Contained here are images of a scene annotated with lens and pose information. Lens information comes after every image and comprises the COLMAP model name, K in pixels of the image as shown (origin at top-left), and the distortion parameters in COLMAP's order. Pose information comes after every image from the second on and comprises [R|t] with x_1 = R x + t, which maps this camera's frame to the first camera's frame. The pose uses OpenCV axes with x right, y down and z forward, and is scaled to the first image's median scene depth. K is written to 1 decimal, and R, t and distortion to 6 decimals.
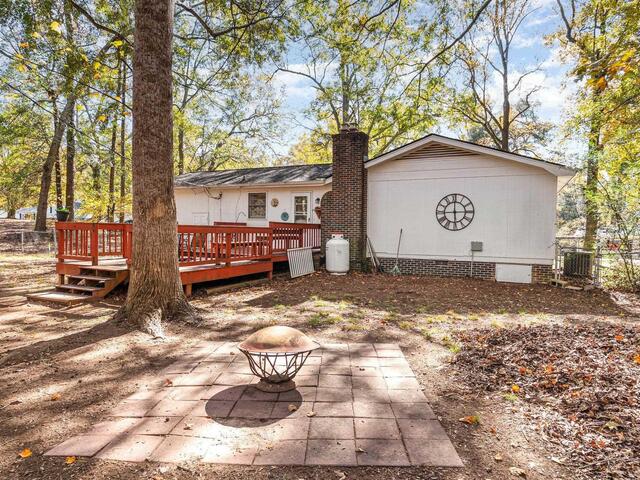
lens RADIAL K [[391.5, 0, 320.1], [0, 391.5, 234.9], [0, 0, 1]] dist [-0.002444, -0.000920]
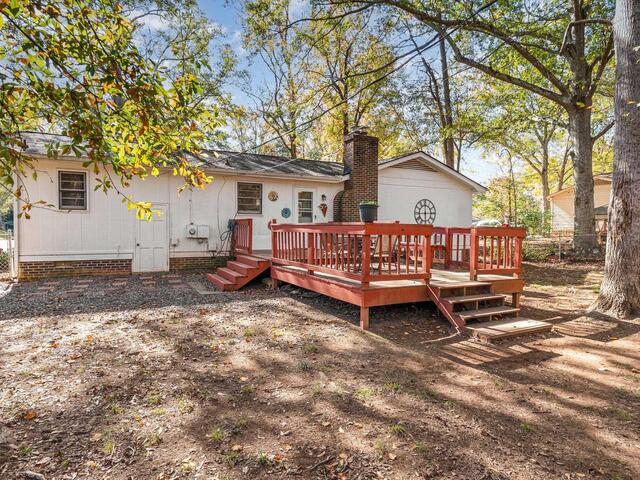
lens RADIAL K [[441.3, 0, 321.5], [0, 441.3, 239.4], [0, 0, 1]] dist [-0.006813, -0.000667]
pose [[0.547262, -0.035511, 0.836208, -1.061455], [0.012409, 0.999334, 0.034317, -0.025603], [-0.836870, -0.008404, 0.547338, 0.476140]]
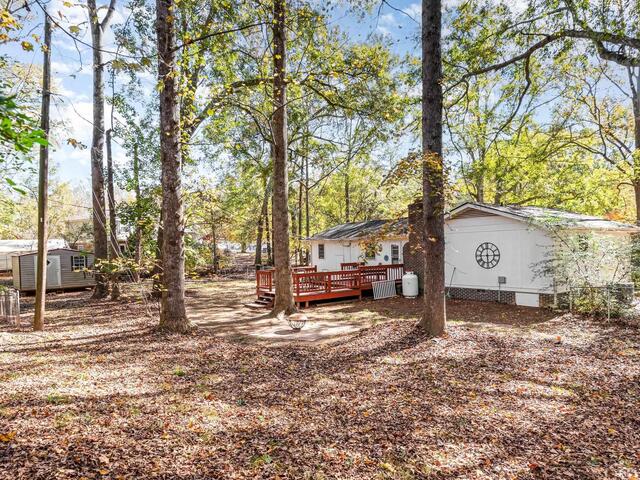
lens RADIAL K [[391.5, 0, 320.1], [0, 391.5, 243.6], [0, 0, 1]] dist [-0.002444, -0.000920]
pose [[0.887374, -0.043819, -0.458963, 0.451991], [0.029150, 0.998814, -0.039001, -0.062896], [0.460128, 0.021230, 0.887599, -0.533592]]
